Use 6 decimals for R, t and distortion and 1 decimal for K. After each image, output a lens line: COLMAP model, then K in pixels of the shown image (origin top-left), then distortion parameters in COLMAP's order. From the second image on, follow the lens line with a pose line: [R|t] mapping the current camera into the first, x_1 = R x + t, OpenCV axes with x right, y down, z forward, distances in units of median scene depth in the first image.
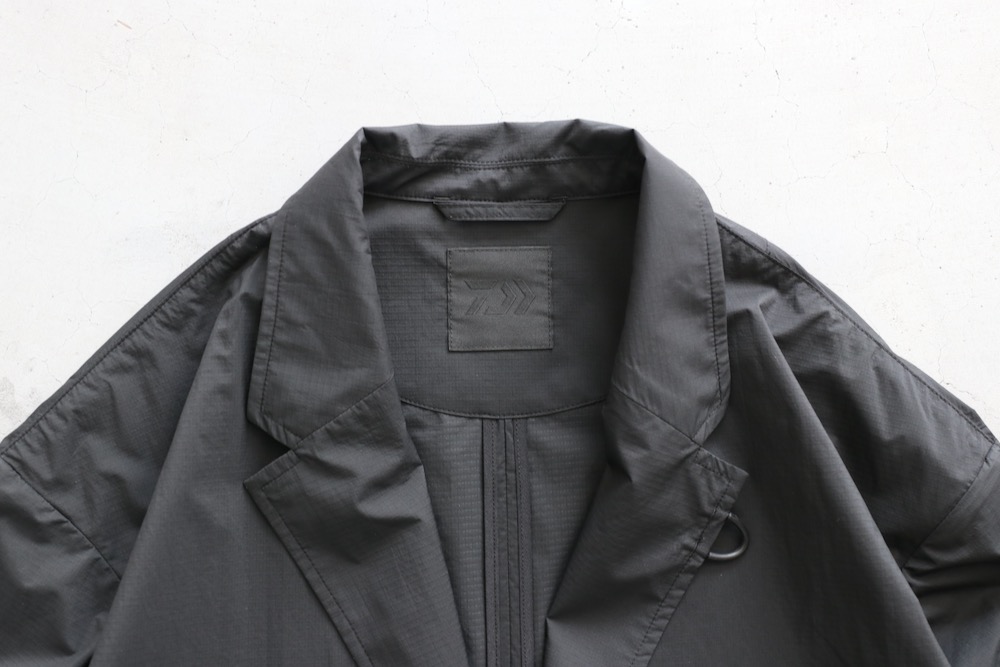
lens RADIAL K [[1210.6, 0, 500.0], [0, 1210.6, 333.5], [0, 0, 1]] dist [-0.103969, 0.010657]
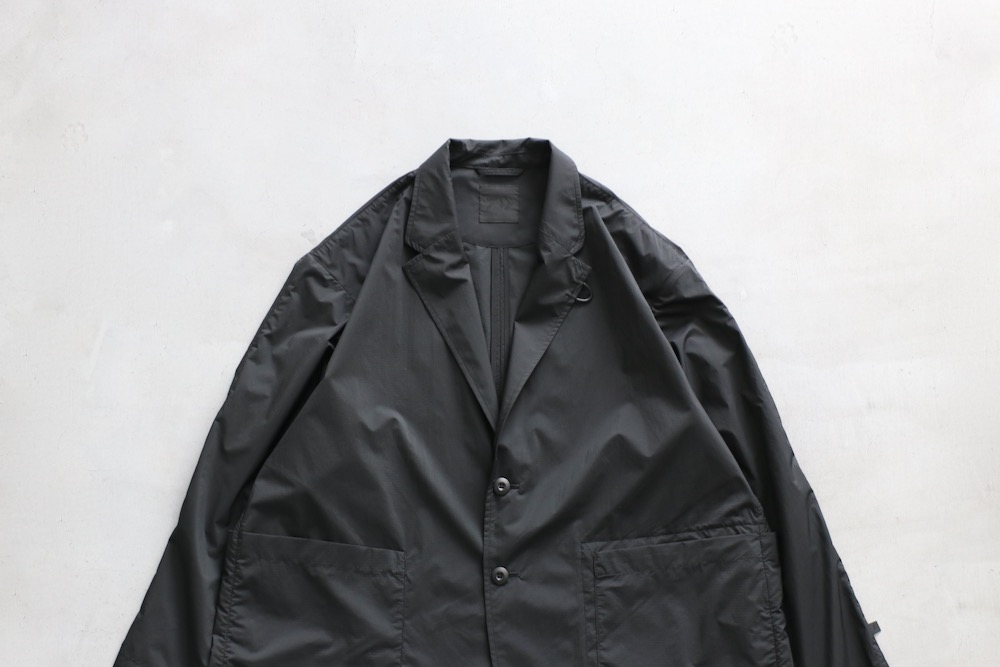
lens RADIAL K [[1643.7, 0, 500.0], [0, 1643.7, 333.5], [0, 0, 1]] dist [-0.078112, 0.154077]
pose [[0.999412, 0.015383, -0.030636, 0.119171], [-0.019667, 0.989258, -0.144849, 0.792499], [0.028078, 0.145366, 0.988979, -2.578920]]
